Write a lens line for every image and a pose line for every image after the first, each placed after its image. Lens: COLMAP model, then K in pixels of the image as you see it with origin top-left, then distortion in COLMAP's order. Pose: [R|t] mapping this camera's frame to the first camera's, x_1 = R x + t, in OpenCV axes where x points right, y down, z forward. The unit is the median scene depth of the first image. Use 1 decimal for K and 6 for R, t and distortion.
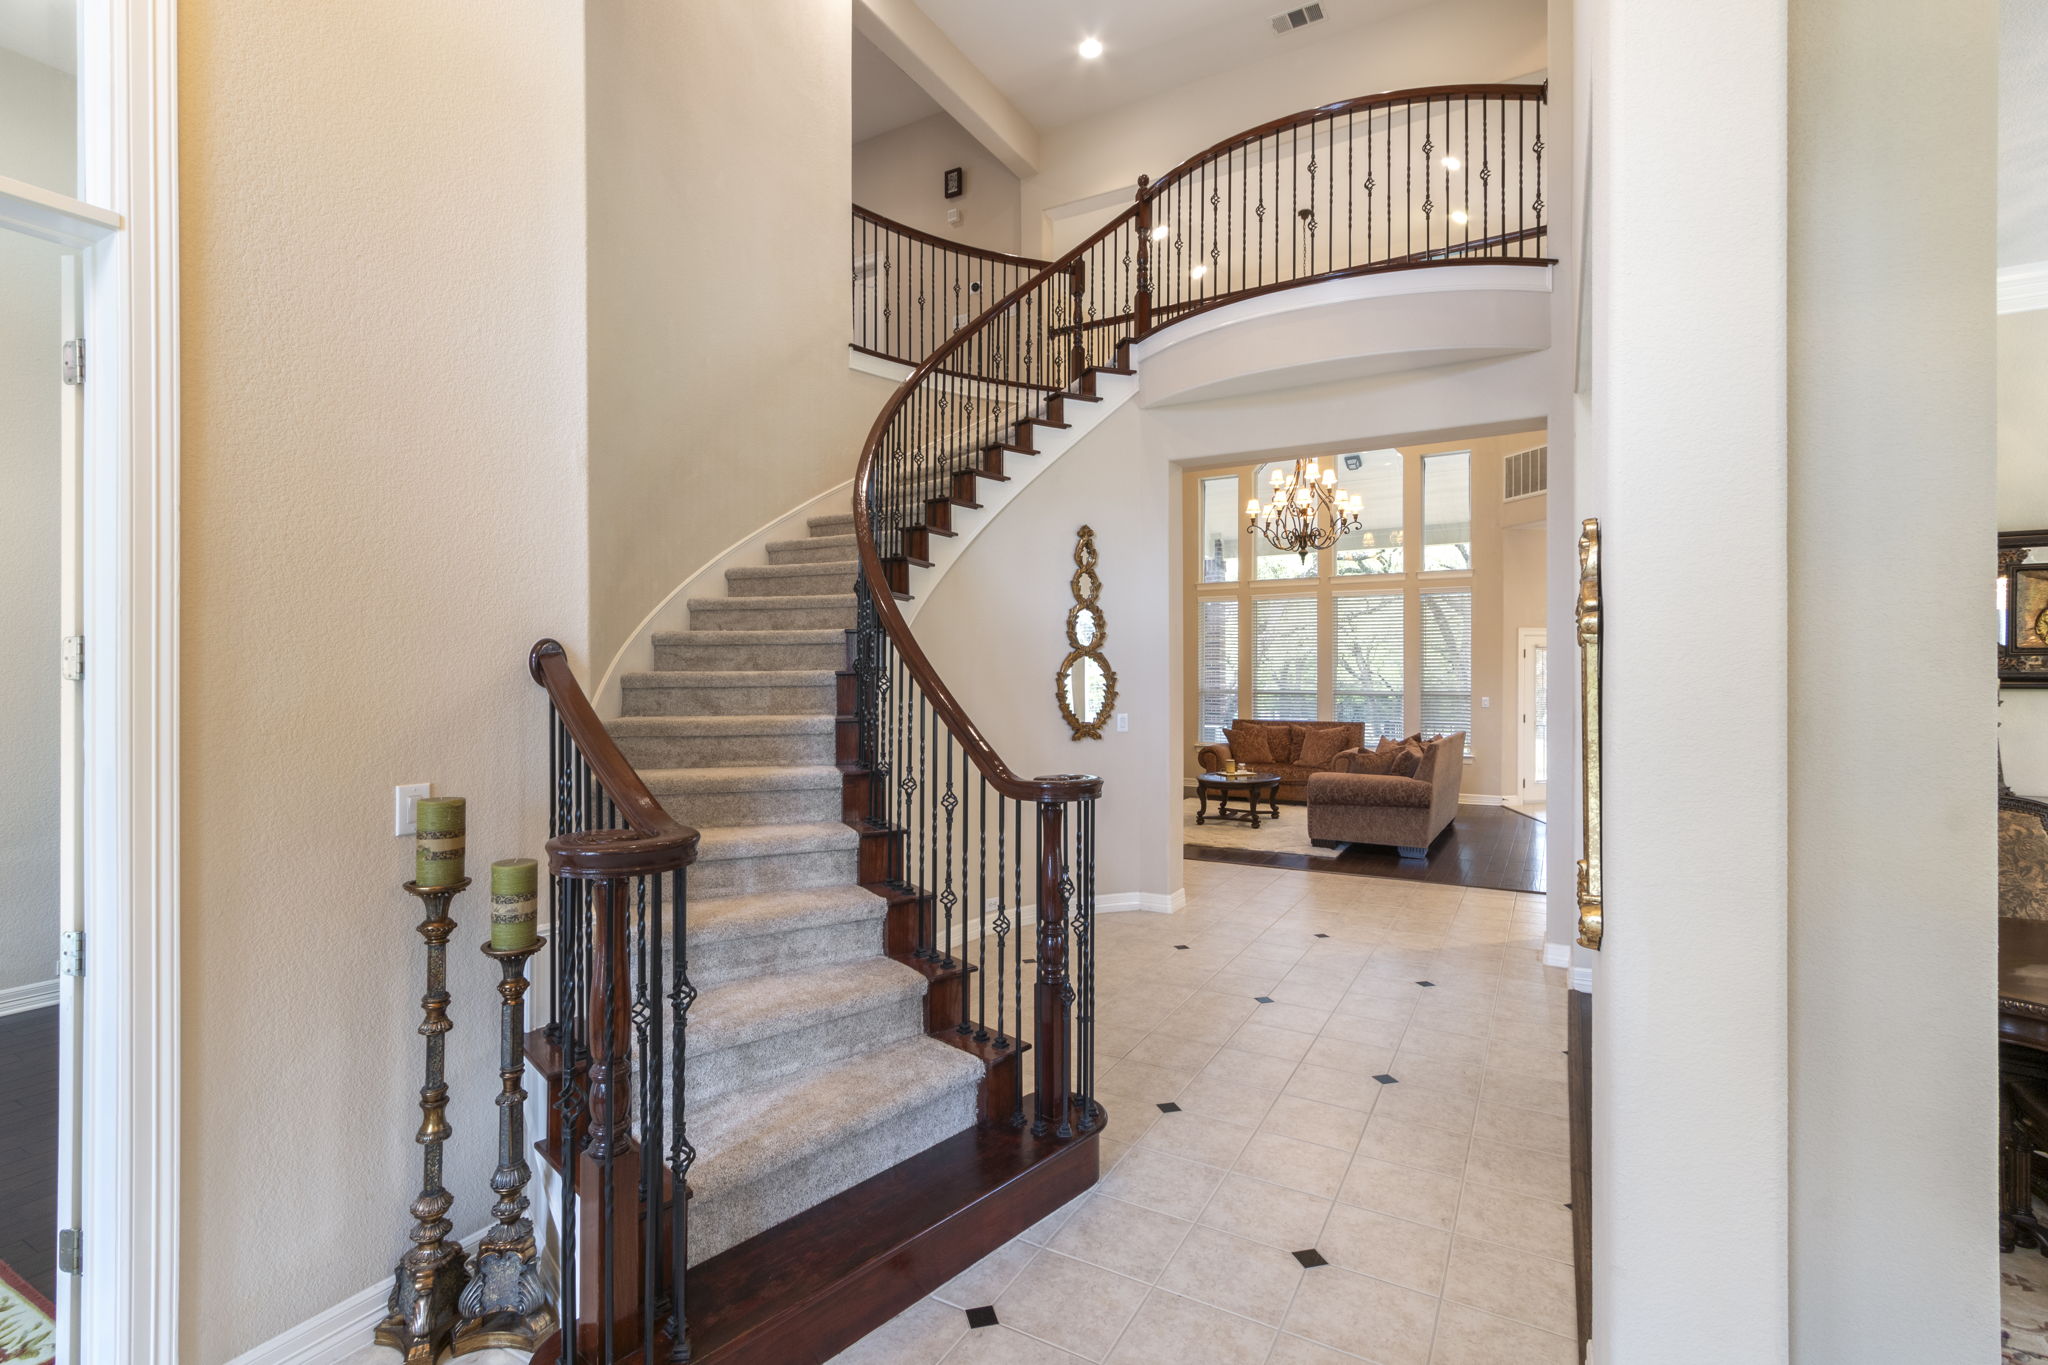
lens RADIAL K [[954.9, 0, 1007.8], [0, 954.9, 687.3], [0, 0, 1]] dist [0.002036, -0.000833]
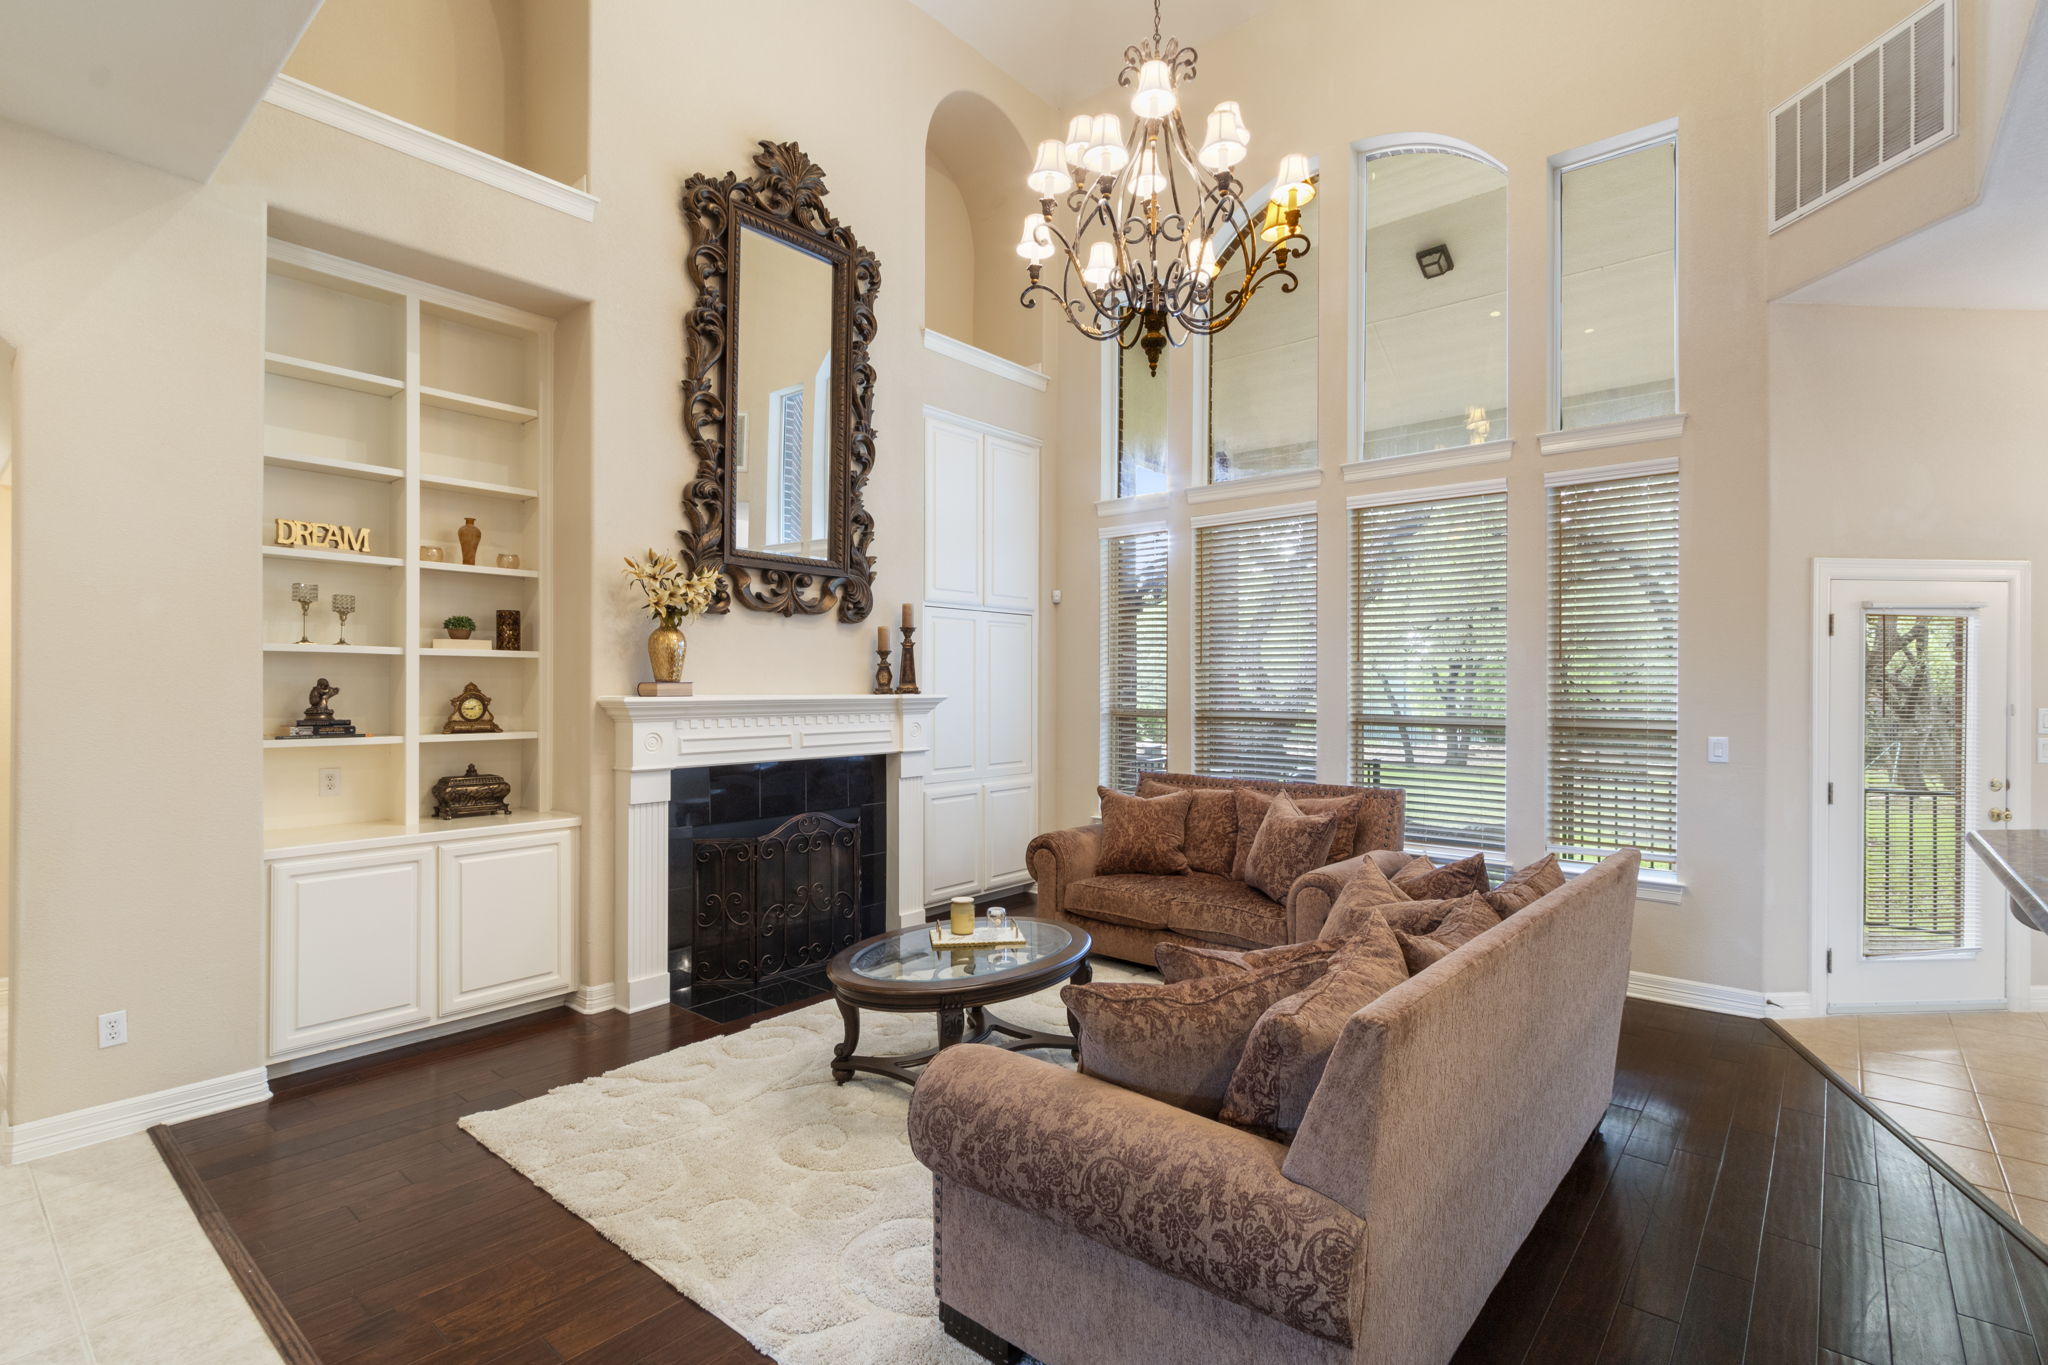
lens RADIAL K [[954.9, 0, 1007.8], [0, 954.9, 687.3], [0, 0, 1]] dist [0.002036, -0.000833]
pose [[0.982012, 0.006310, -0.188712, 0.290200], [-0.008516, 0.999904, -0.010886, -0.003159], [0.188625, 0.012297, 0.981972, 0.563985]]
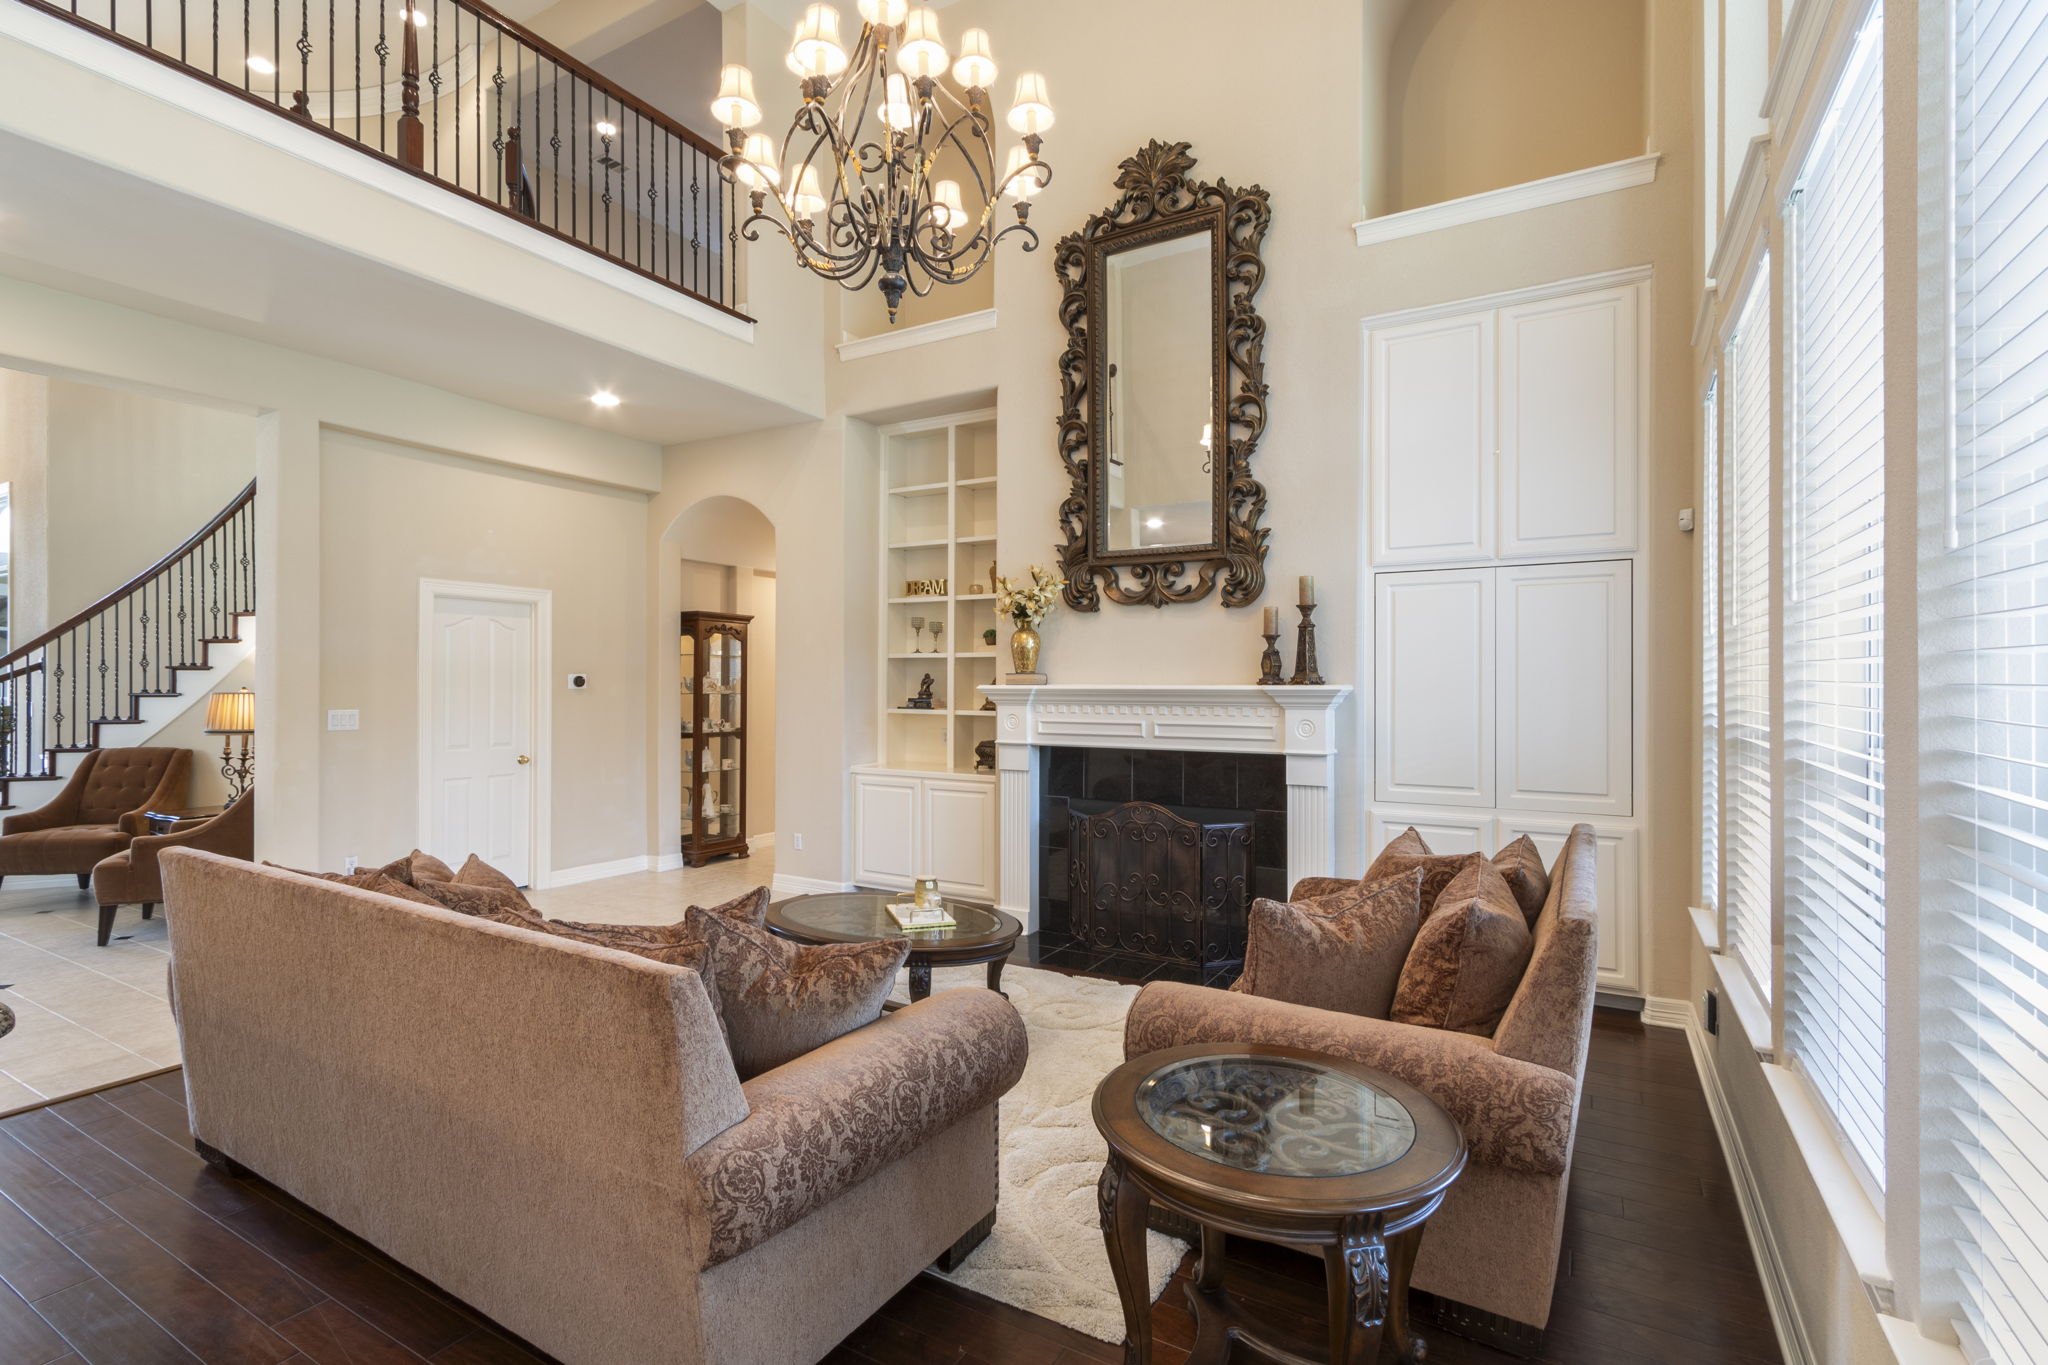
lens RADIAL K [[988.9, 0, 1017.7], [0, 988.9, 677.0], [0, 0, 1]] dist [0.000851, 0.000128]
pose [[-0.024331, -0.004444, -0.999694, 0.574001], [-0.016759, 0.999851, -0.004037, -0.004345], [0.999563, 0.016655, -0.024401, 0.927887]]
